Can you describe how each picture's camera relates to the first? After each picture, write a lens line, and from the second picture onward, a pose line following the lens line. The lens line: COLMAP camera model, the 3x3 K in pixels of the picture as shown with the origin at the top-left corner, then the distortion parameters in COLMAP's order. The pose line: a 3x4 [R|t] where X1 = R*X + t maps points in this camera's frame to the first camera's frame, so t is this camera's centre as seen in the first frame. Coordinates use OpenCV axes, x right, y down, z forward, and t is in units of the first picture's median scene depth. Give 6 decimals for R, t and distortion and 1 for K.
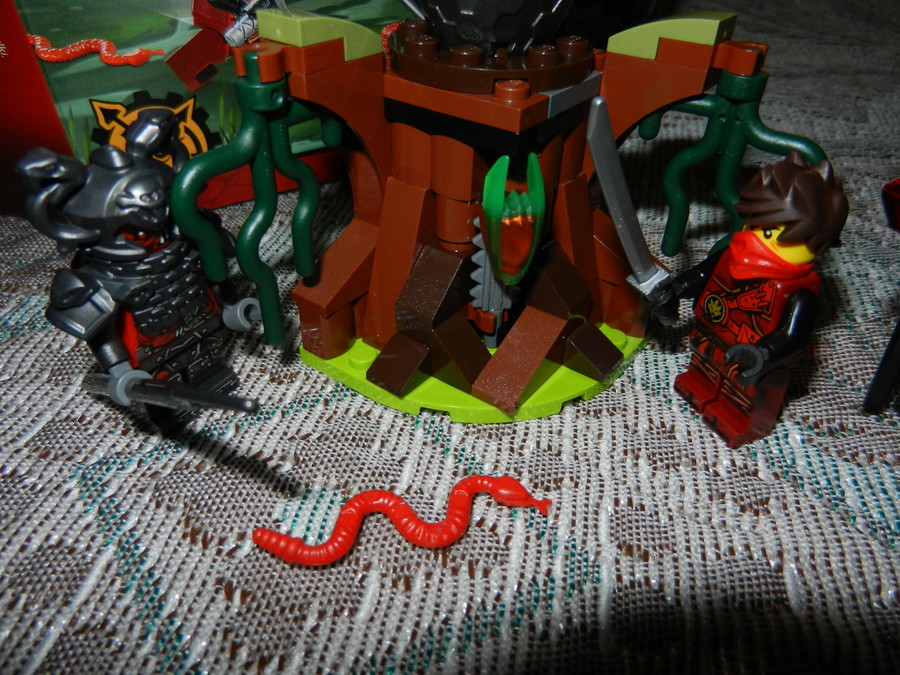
lens RADIAL K [[703.6, 0, 454.9], [0, 703.6, 333.2], [0, 0, 1]] dist [0.023924, -0.004306]
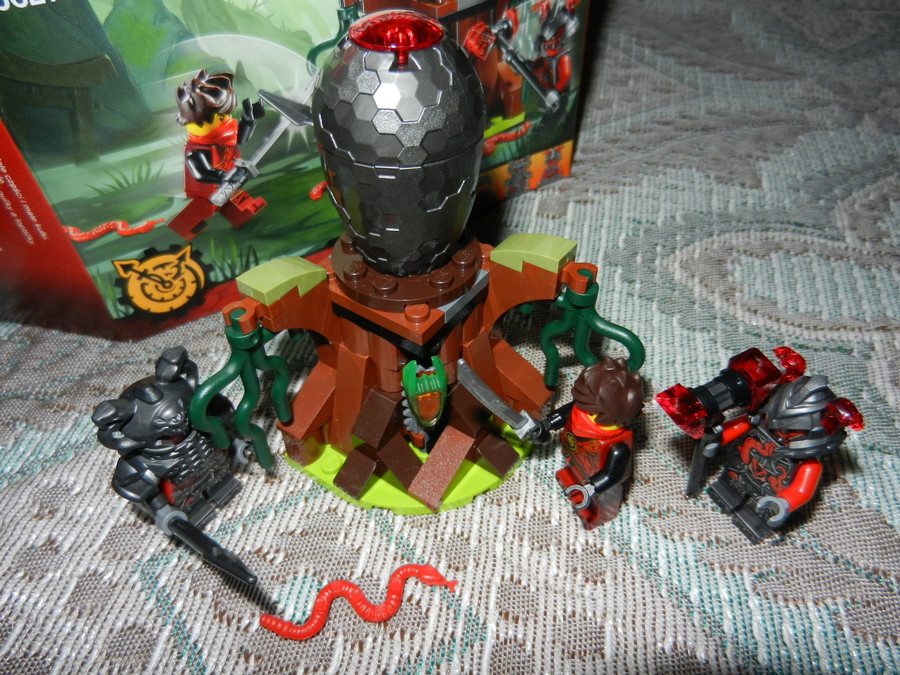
lens RADIAL K [[710.9, 0, 450.0], [0, 710.9, 337.5], [0, 0, 1]] dist [0.027093, 0.000936]
pose [[0.999040, -0.041742, -0.013301, 0.155895], [0.043020, 0.992121, 0.117670, -0.433707], [0.008284, -0.118129, 0.992964, -0.420190]]
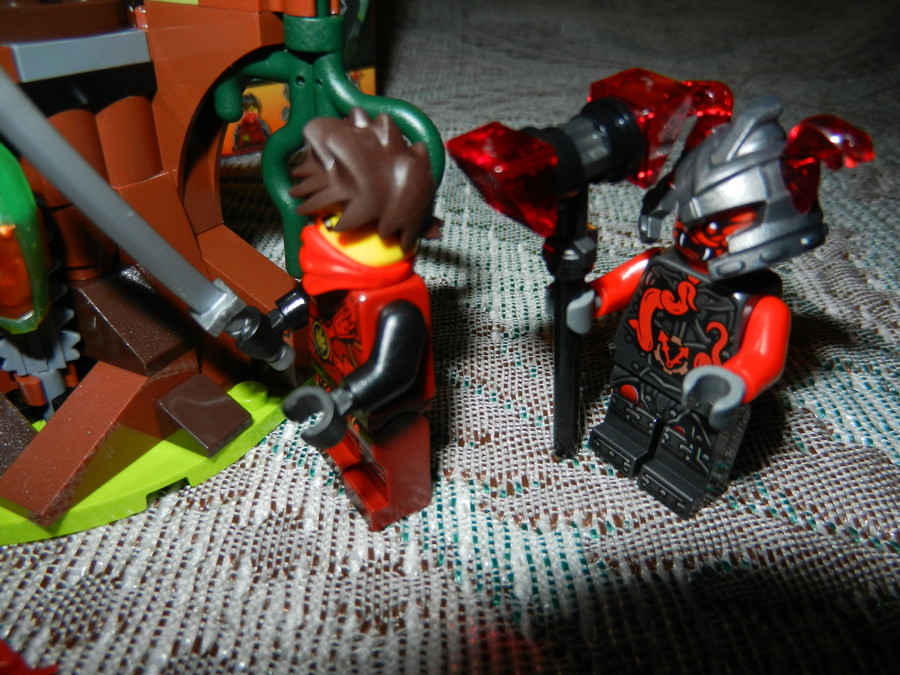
lens RADIAL K [[703.6, 0, 454.9], [0, 703.6, 333.2], [0, 0, 1]] dist [0.023924, -0.004306]
pose [[0.980853, -0.091889, 0.171706, 0.389237], [0.105242, 0.991956, -0.070337, 0.022244], [-0.163862, 0.087061, 0.982634, 0.276119]]
